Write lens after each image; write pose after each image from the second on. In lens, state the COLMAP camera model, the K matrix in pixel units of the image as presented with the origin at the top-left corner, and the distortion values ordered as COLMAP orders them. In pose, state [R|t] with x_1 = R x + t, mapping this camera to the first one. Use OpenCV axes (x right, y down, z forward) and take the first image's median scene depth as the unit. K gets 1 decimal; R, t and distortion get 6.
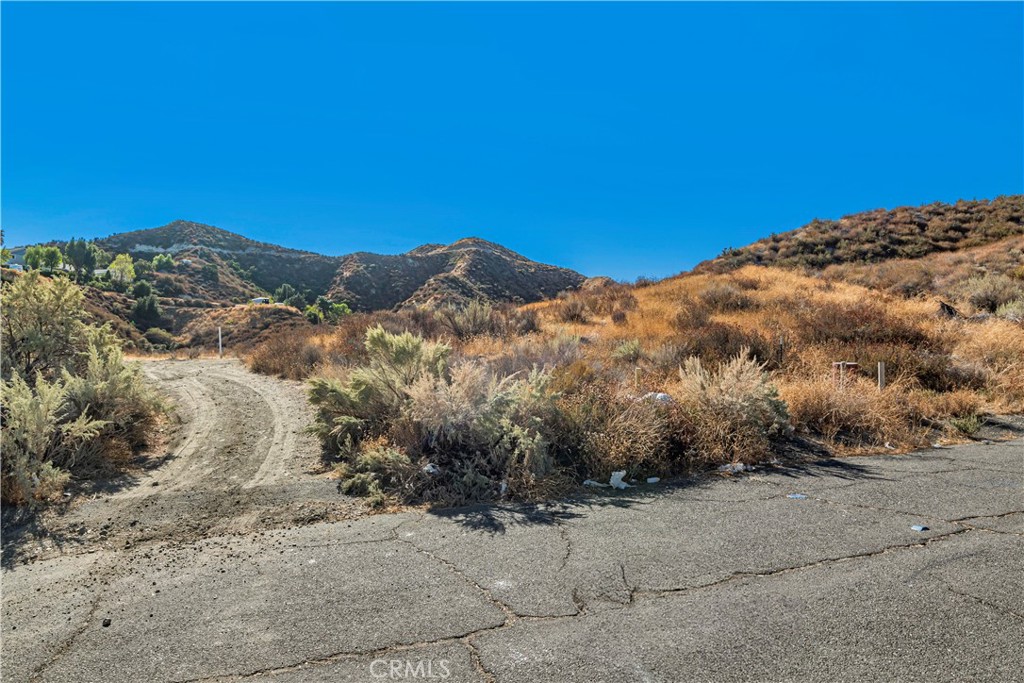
lens RADIAL K [[619.3, 0, 514.1], [0, 619.3, 345.4], [0, 0, 1]] dist [-0.026731, -0.010281]
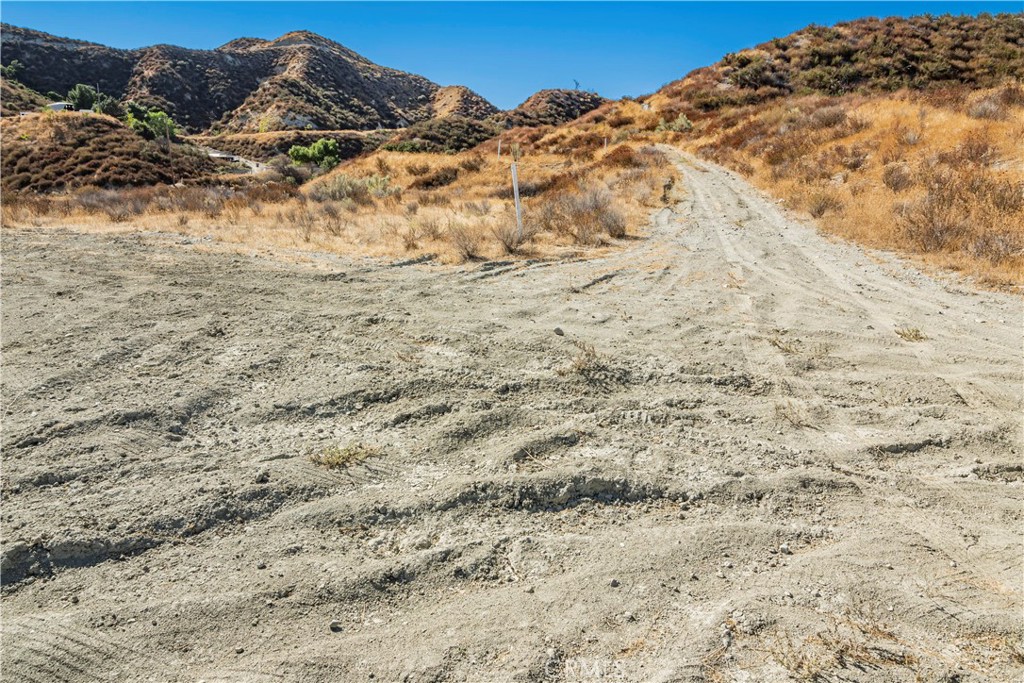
lens RADIAL K [[619.3, 0, 513.9], [0, 619.3, 341.3], [0, 0, 1]] dist [-0.026731, -0.010281]
pose [[0.961542, -0.072453, 0.264929, -0.054204], [-0.004136, 0.960650, 0.277730, -0.002689], [-0.274627, -0.268145, 0.923406, 0.053370]]
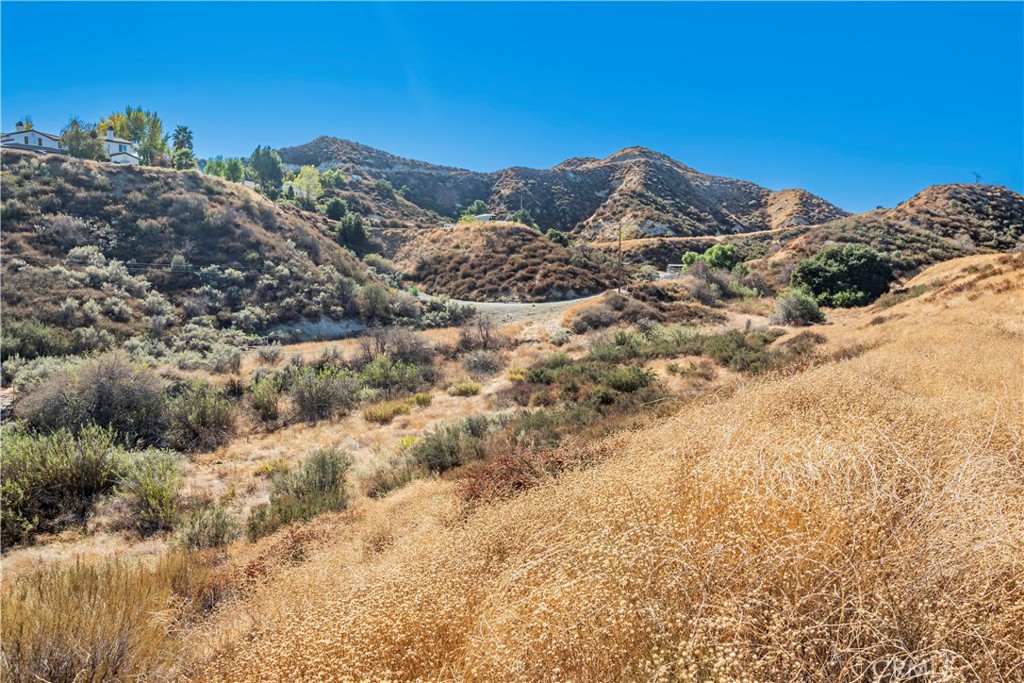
lens RADIAL K [[619.3, 0, 515.4], [0, 619.3, 341.3], [0, 0, 1]] dist [-0.026731, -0.010281]
pose [[0.990642, 0.006056, -0.136349, -0.145919], [0.009480, 0.993549, 0.113007, -0.002267], [0.136154, -0.113242, 0.984194, 0.110540]]
